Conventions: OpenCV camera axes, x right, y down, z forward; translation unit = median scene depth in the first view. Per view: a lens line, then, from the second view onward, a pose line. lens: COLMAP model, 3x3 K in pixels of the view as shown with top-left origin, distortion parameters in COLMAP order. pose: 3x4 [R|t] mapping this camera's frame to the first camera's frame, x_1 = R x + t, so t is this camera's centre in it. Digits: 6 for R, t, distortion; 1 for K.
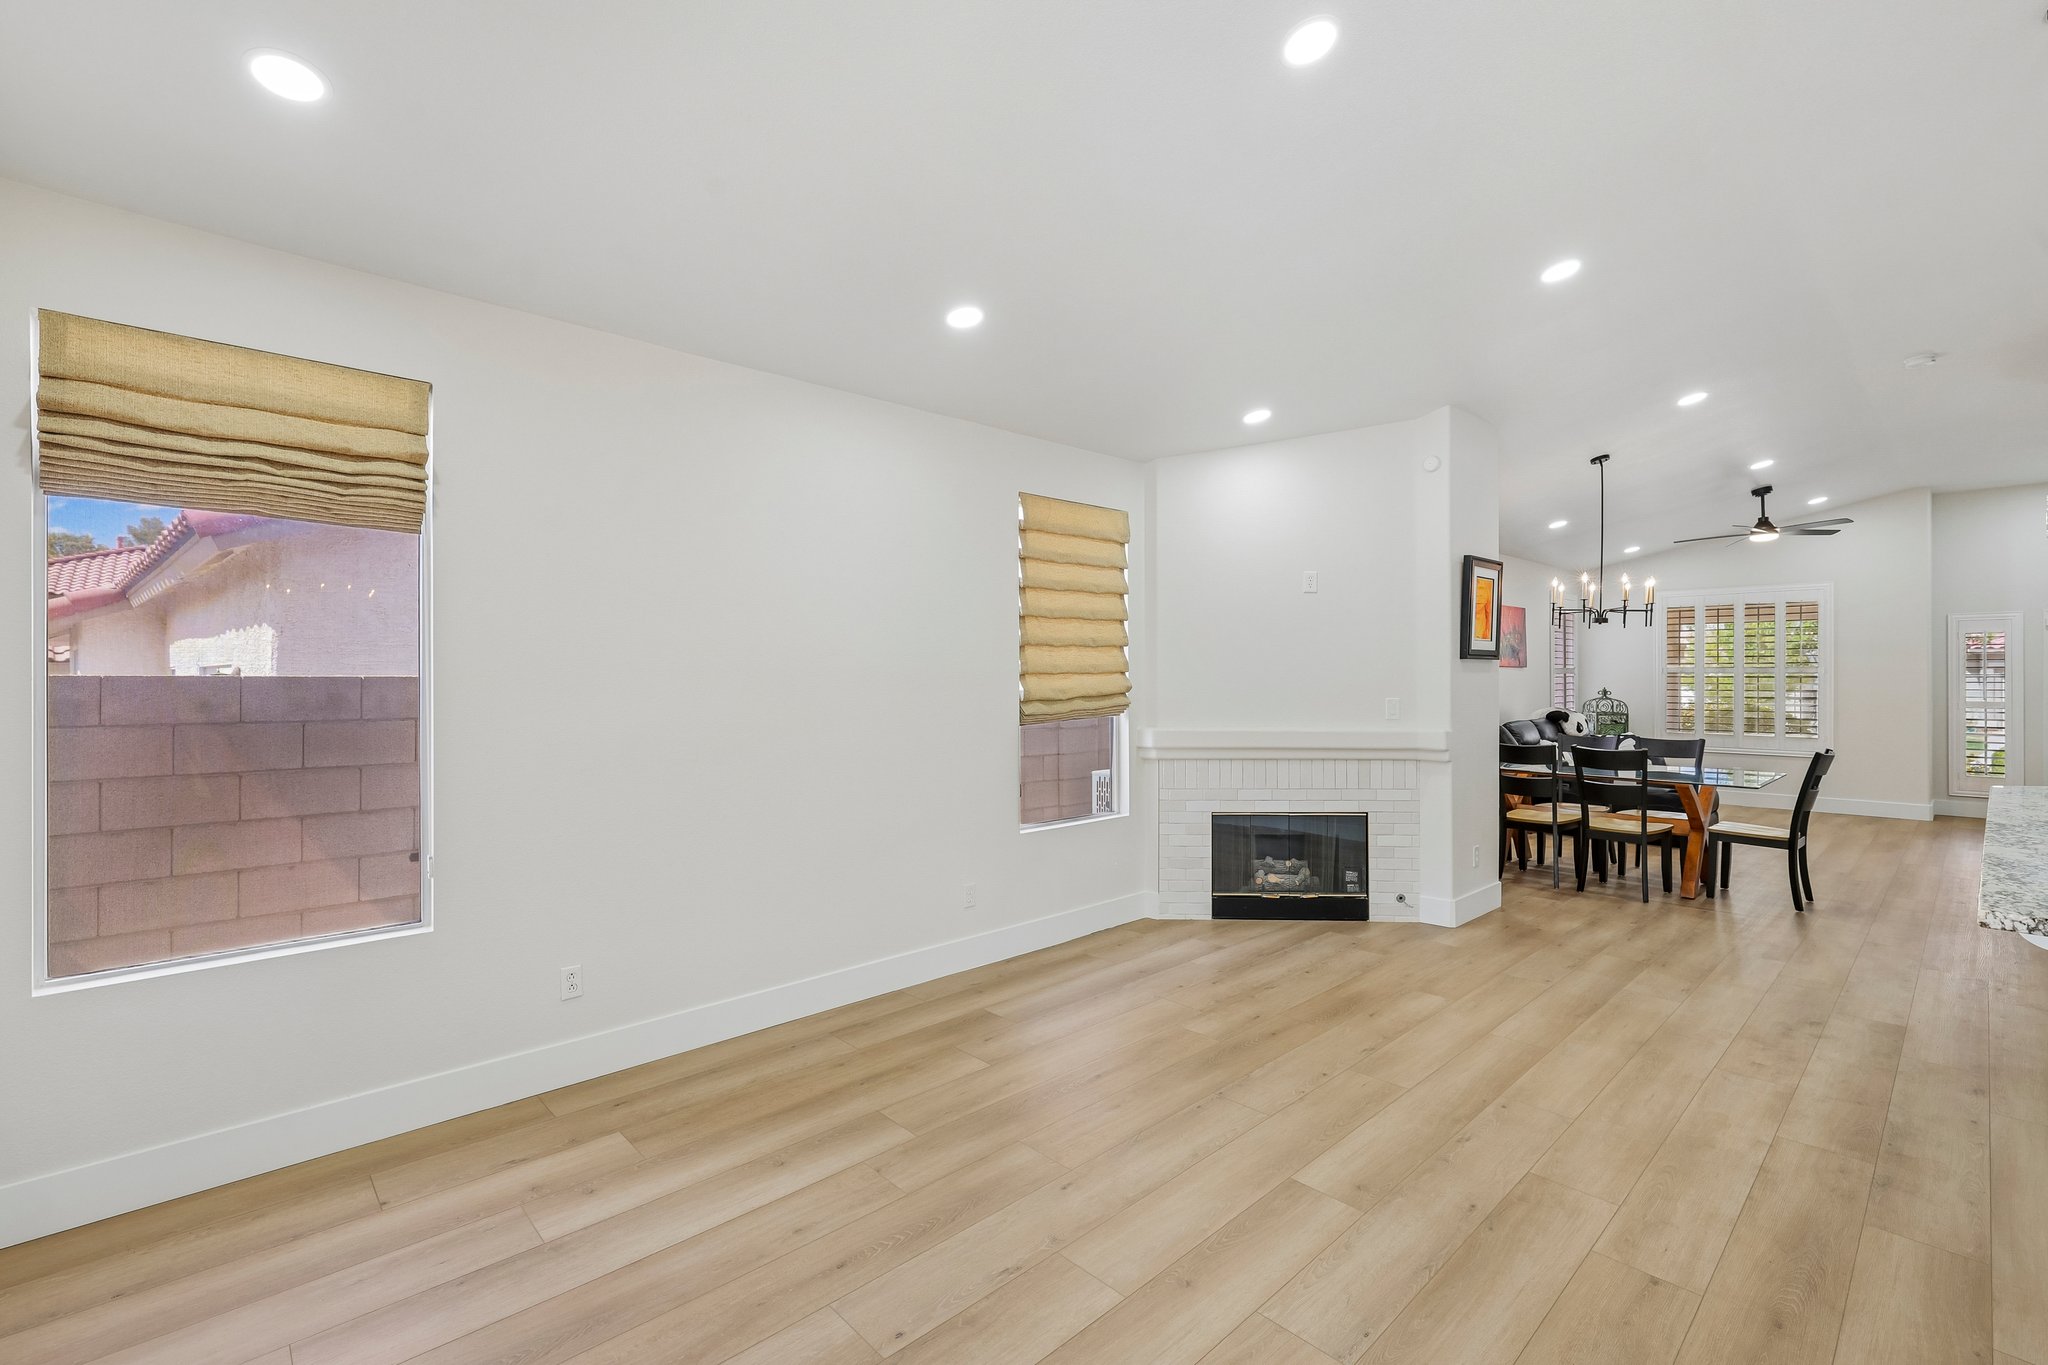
lens RADIAL K [[870.3, 0, 1017.9], [0, 870.3, 682.5], [0, 0, 1]] dist [-0.001523, -0.000101]
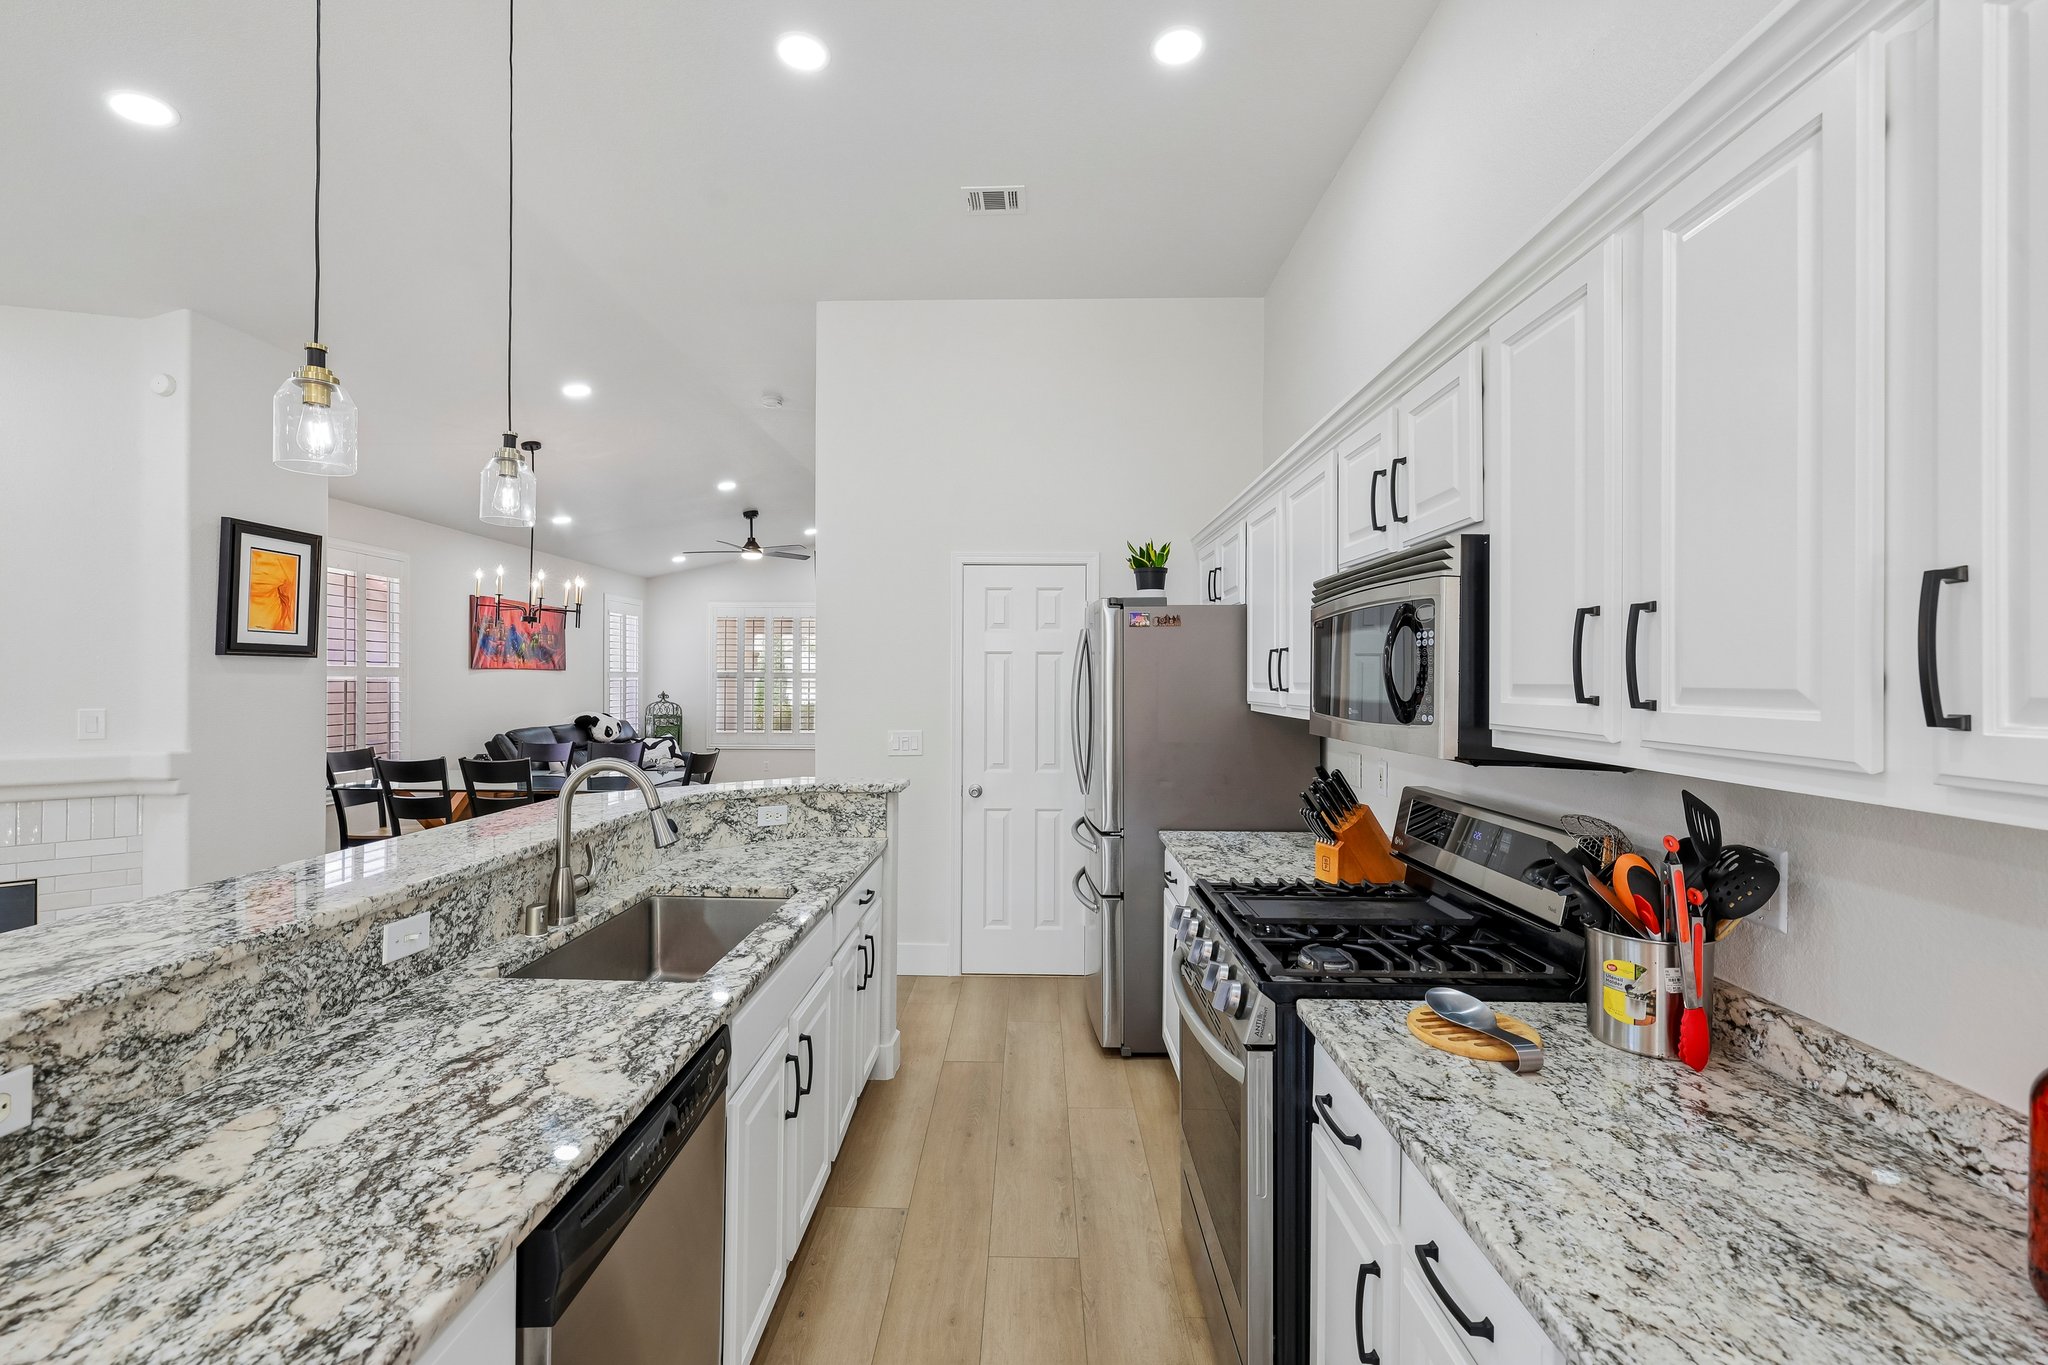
lens RADIAL K [[870.3, 0, 998.5], [0, 870.3, 673.7], [0, 0, 1]] dist [-0.001523, -0.000101]
pose [[0.696754, 0.010178, 0.717238, 0.470066], [0.000296, 0.999895, -0.014477, 0.000354], [-0.717310, 0.010299, 0.696678, -0.001711]]
